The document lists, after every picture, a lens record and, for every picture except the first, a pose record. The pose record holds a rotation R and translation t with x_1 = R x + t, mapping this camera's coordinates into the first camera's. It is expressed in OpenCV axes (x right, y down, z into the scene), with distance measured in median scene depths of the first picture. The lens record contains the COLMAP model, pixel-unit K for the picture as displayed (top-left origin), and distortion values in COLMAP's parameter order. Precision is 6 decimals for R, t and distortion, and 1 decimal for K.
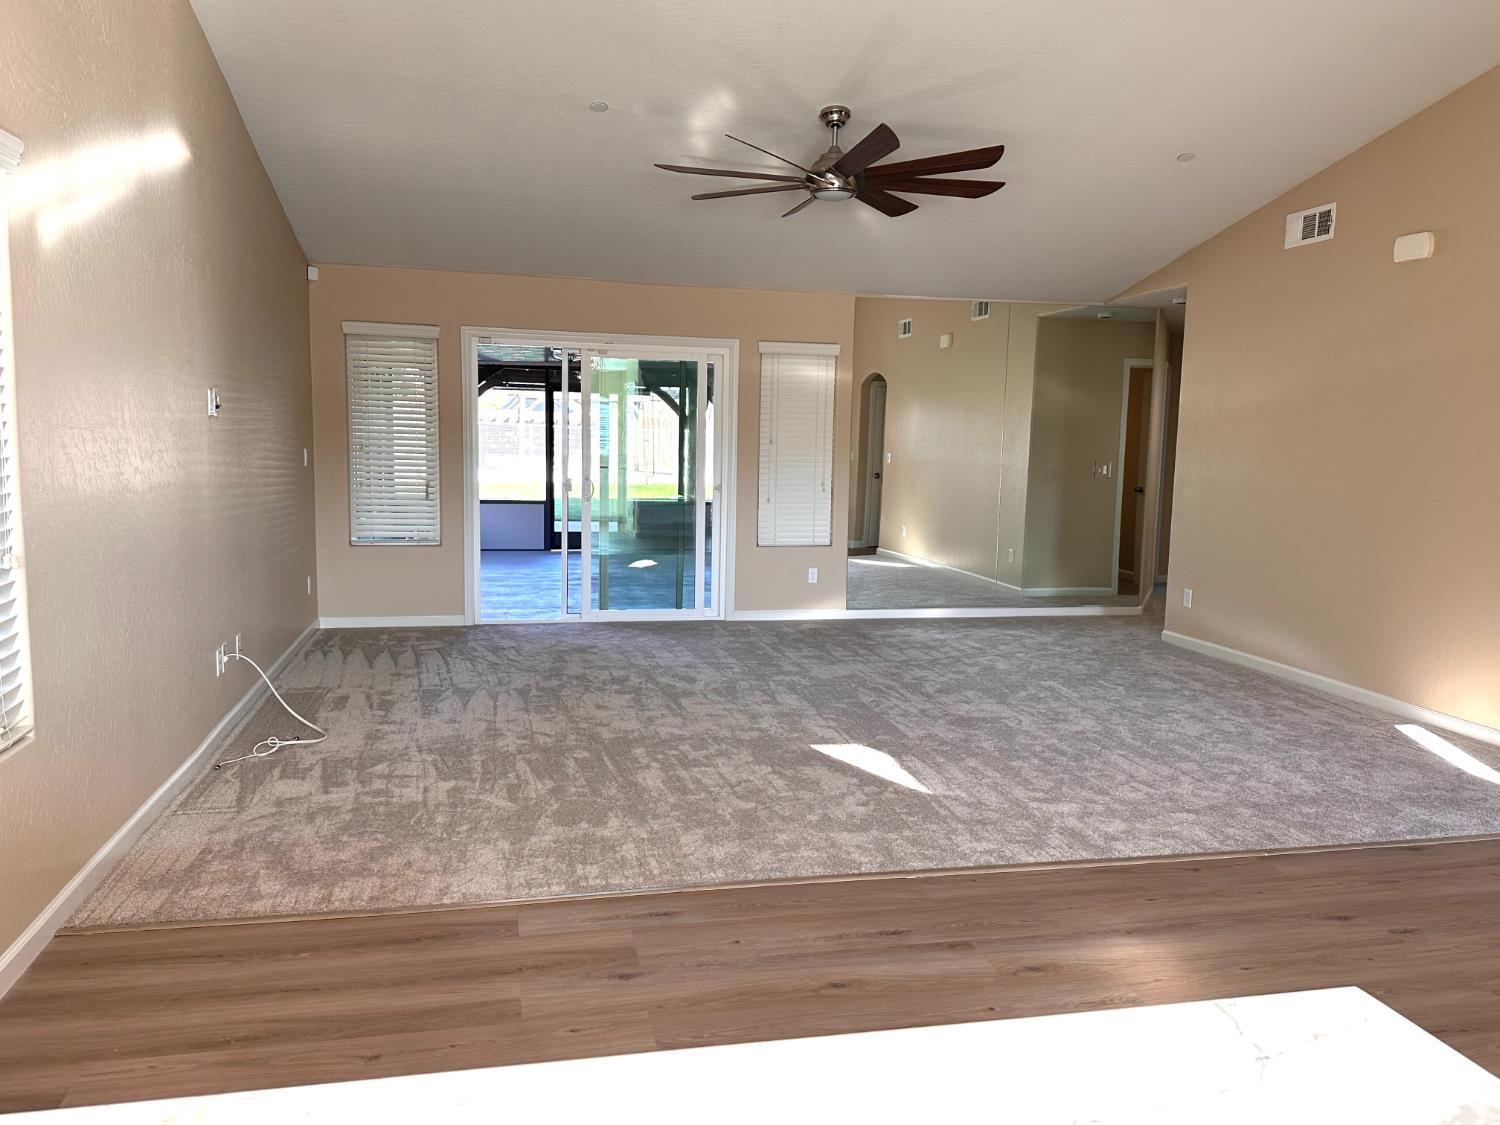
lens RADIAL K [[1127.5, 0, 750.0], [0, 1127.5, 562.5], [0, 0, 1]] dist [0.130800, -0.207778]
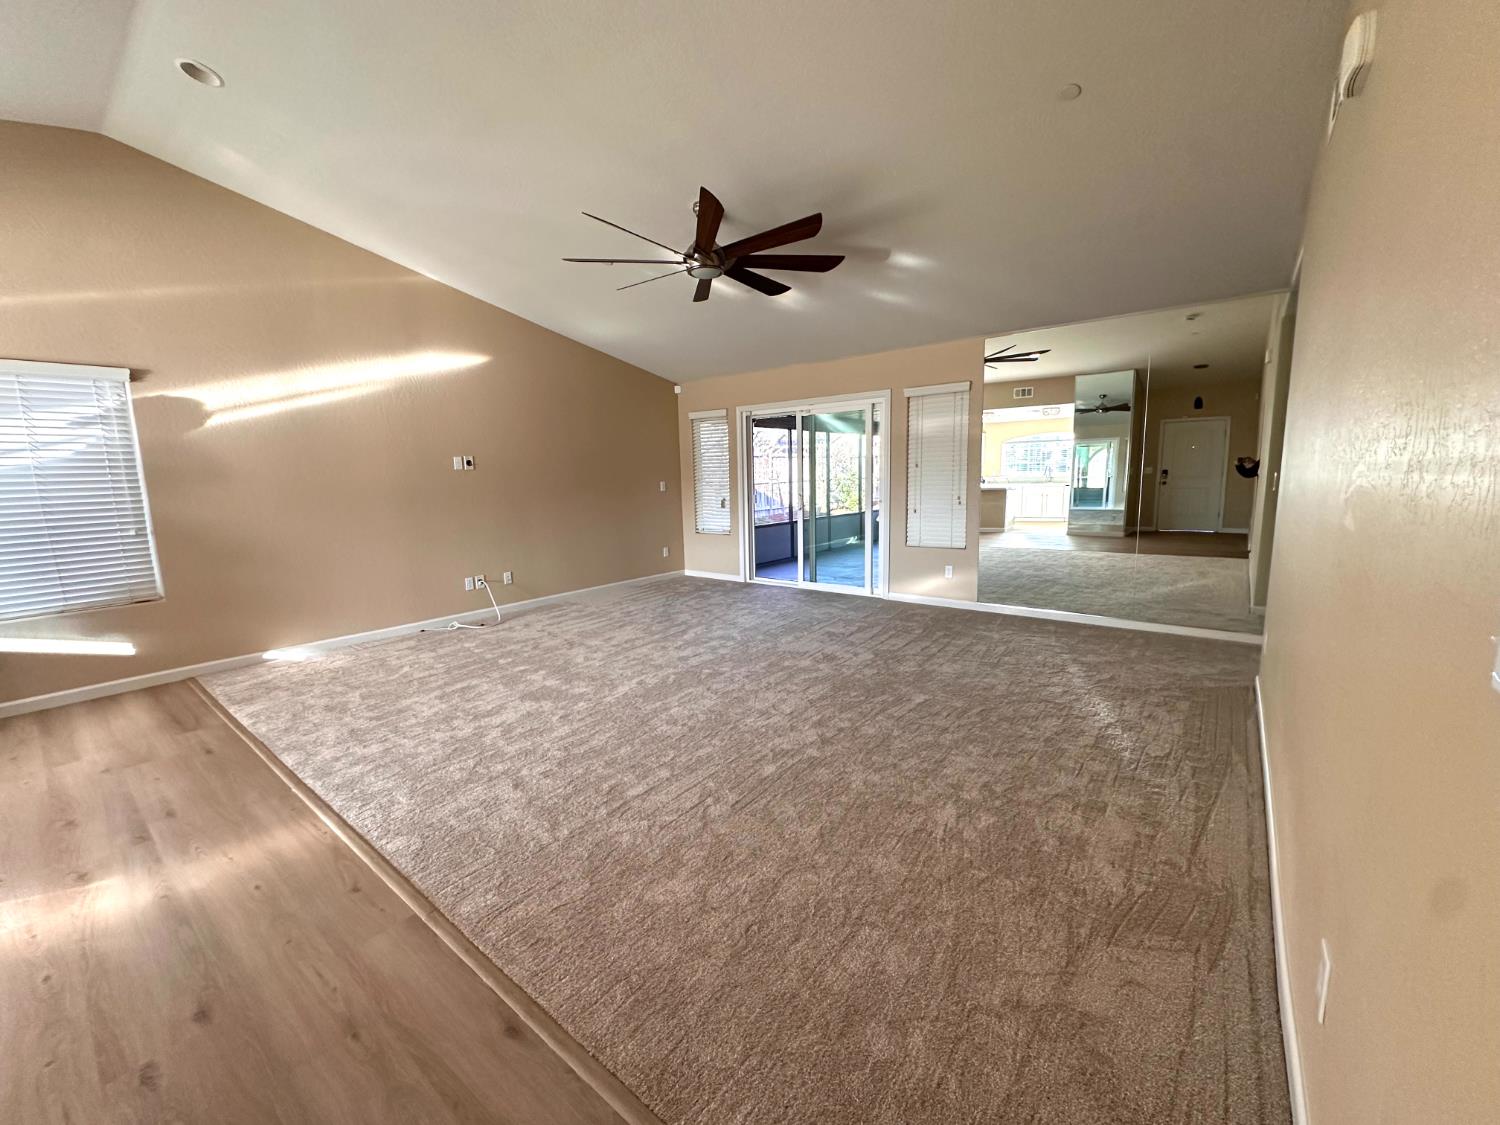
lens RADIAL K [[603.1, 0, 750.0], [0, 603.1, 562.5], [0, 0, 1]] dist [0.000982, -0.000093]
pose [[0.619913, 0.078609, -0.780723, 0.756987], [-0.049240, 0.996905, 0.061277, -0.049866], [0.783124, 0.000456, 0.621865, 0.721001]]
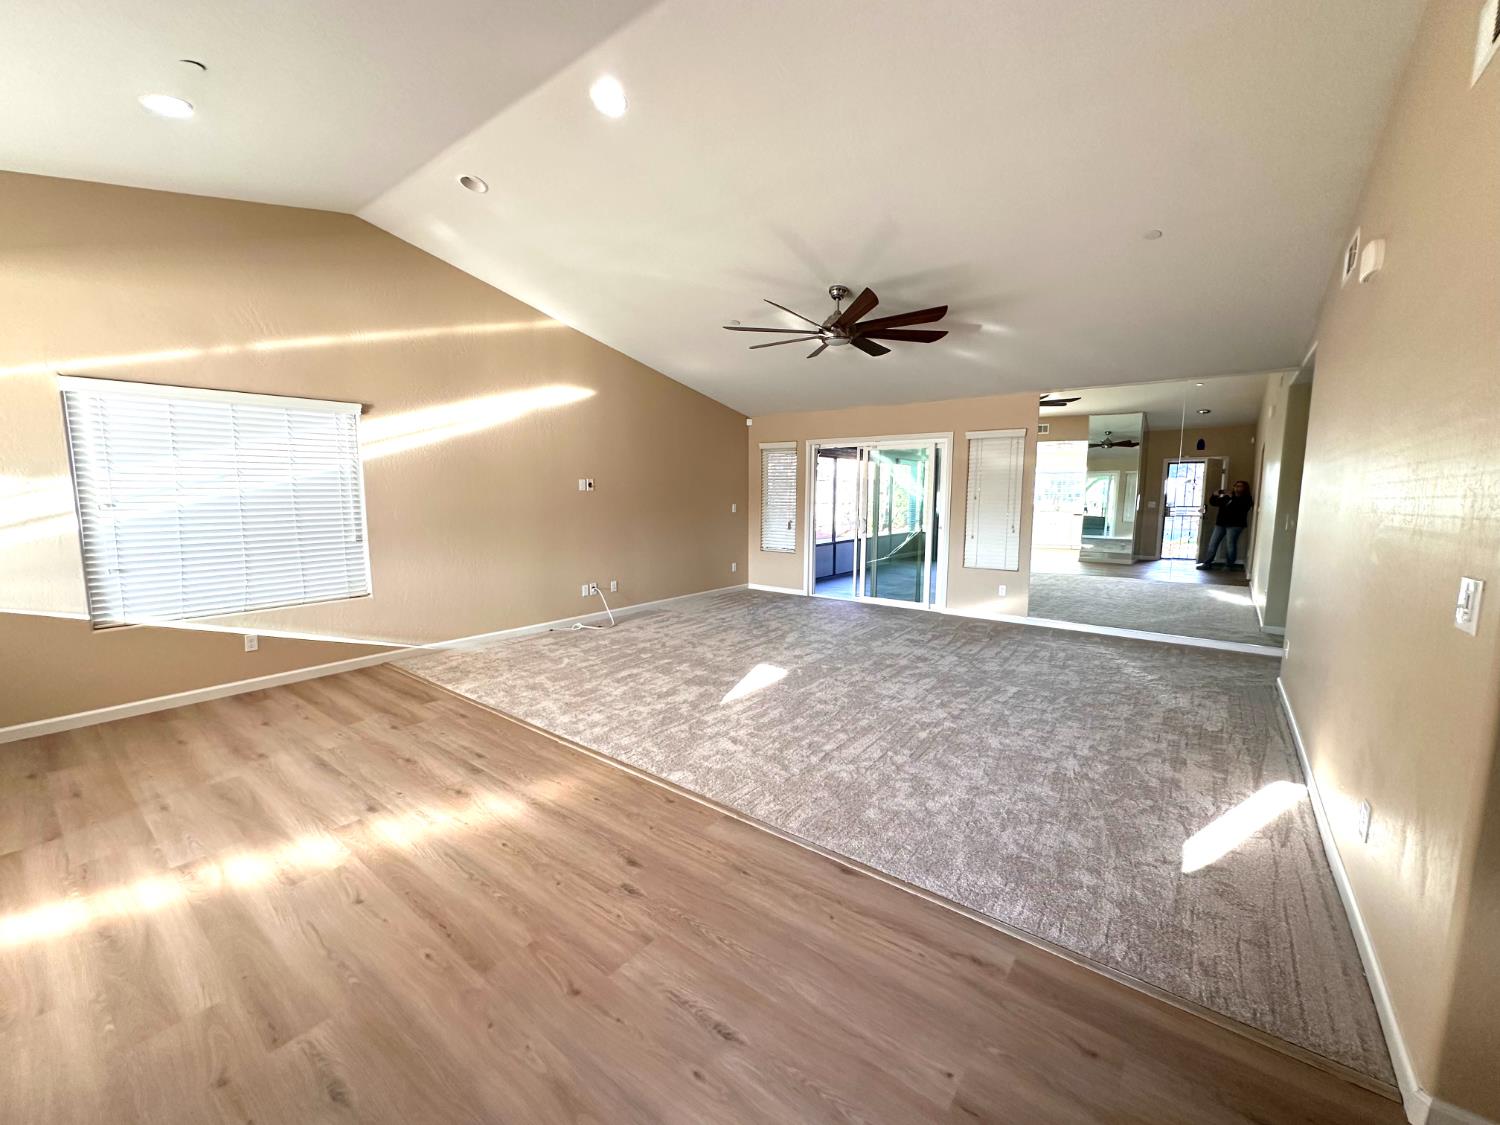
lens RADIAL K [[603.1, 0, 750.0], [0, 603.1, 562.5], [0, 0, 1]] dist [0.000982, -0.000093]
pose [[0.634407, 0.072542, -0.769587, 0.762358], [-0.076442, 0.996594, 0.030925, -0.040781], [0.769210, 0.039210, 0.637792, 0.453945]]
